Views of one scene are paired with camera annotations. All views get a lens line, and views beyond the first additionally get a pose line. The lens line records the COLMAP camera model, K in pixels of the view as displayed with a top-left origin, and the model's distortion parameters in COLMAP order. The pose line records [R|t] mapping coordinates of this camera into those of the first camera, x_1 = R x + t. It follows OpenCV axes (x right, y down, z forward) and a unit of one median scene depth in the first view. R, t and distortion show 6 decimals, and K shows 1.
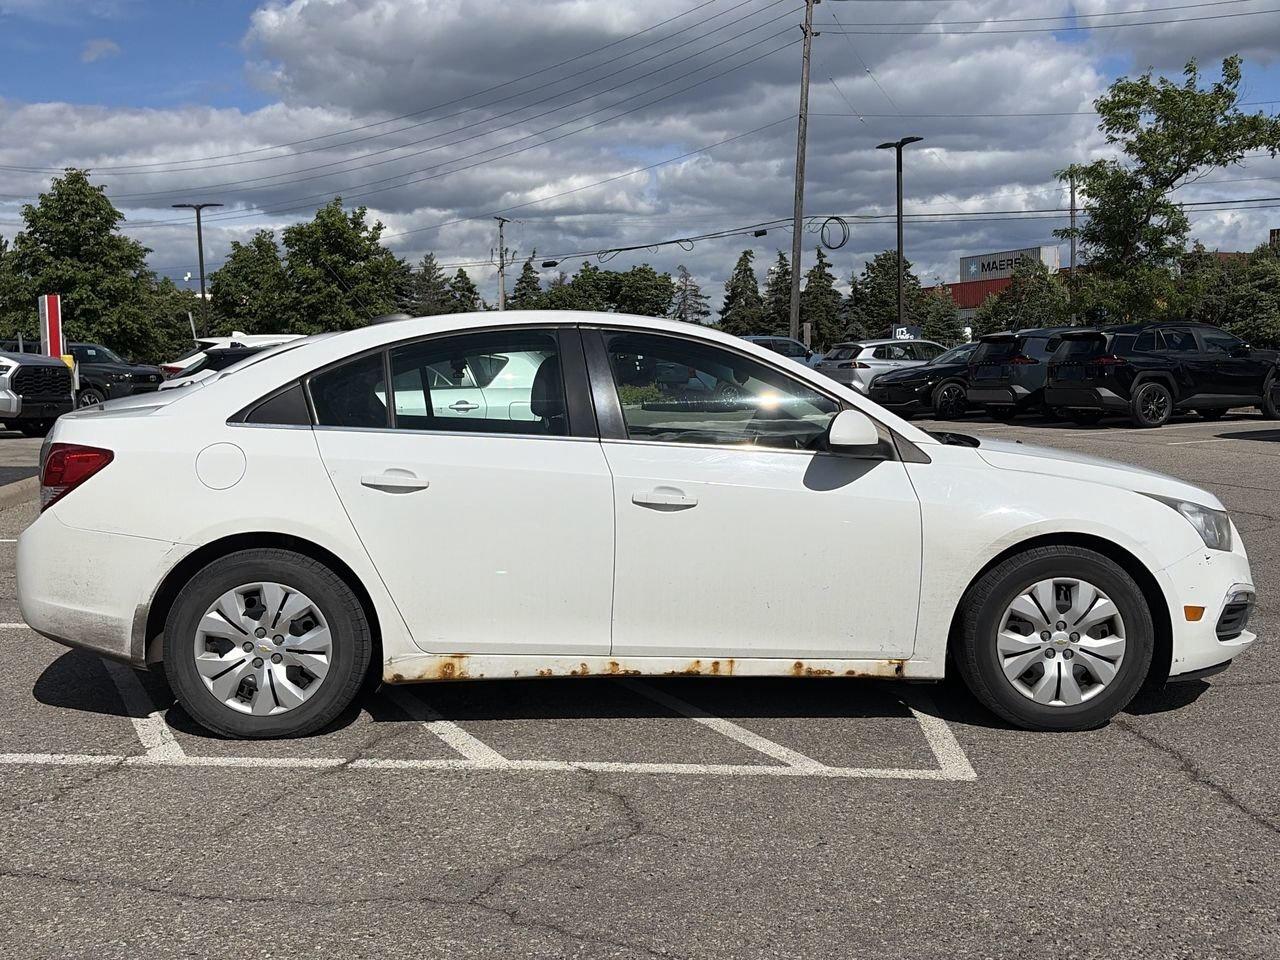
lens RADIAL K [[1420.5, 0, 640.0], [0, 1420.5, 480.0], [0, 0, 1]] dist [0.208576, -0.735615]
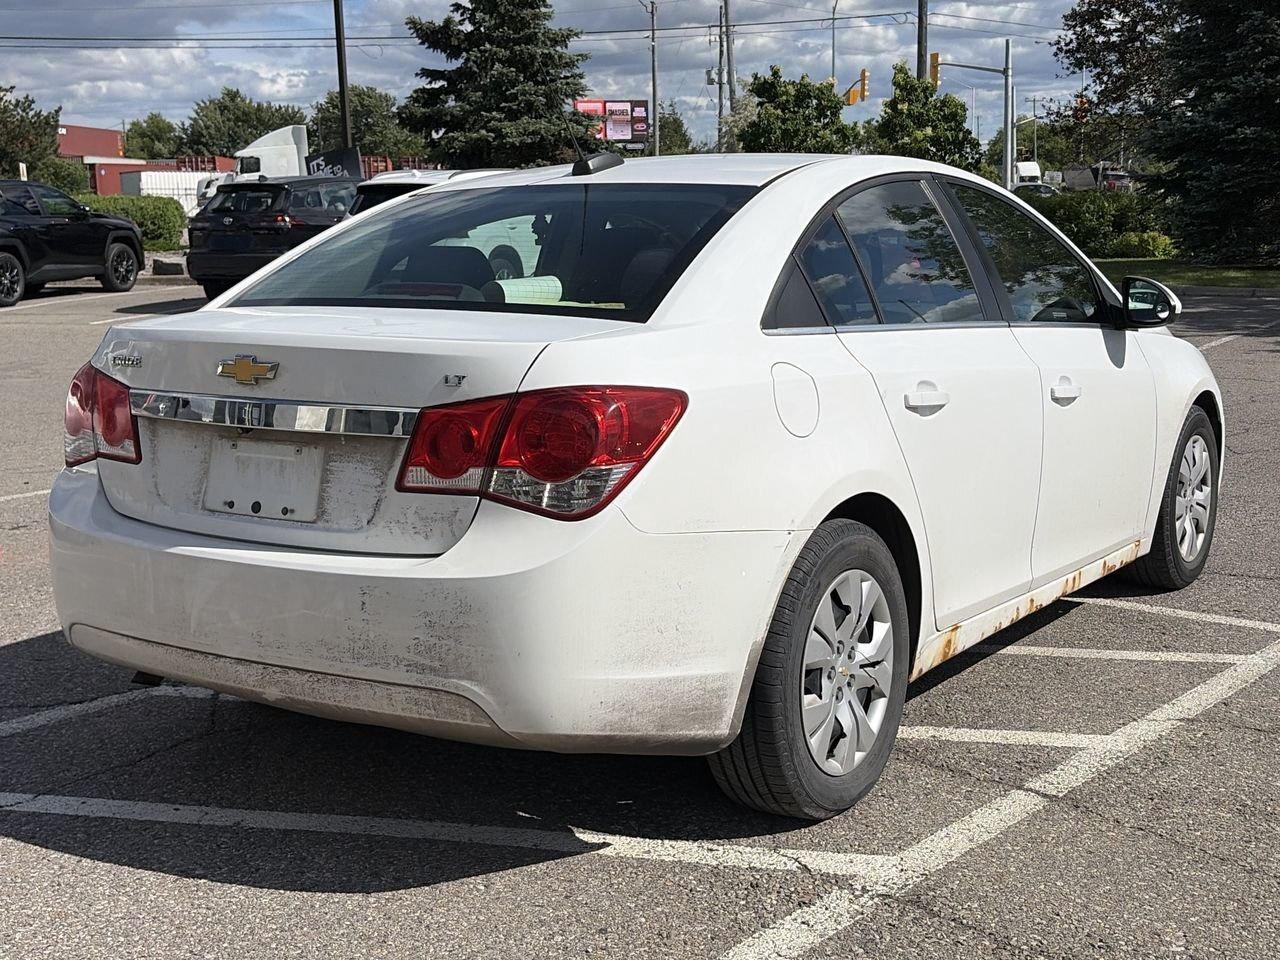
lens RADIAL K [[1604.8, 0, 640.0], [0, 1604.8, 480.0], [0, 0, 1]] dist [0.200370, -0.696861]
pose [[0.605750, -0.128270, 0.785247, -0.866746], [0.071316, 0.991700, 0.106980, -0.053375], [-0.792452, -0.008803, 0.609870, 0.614532]]
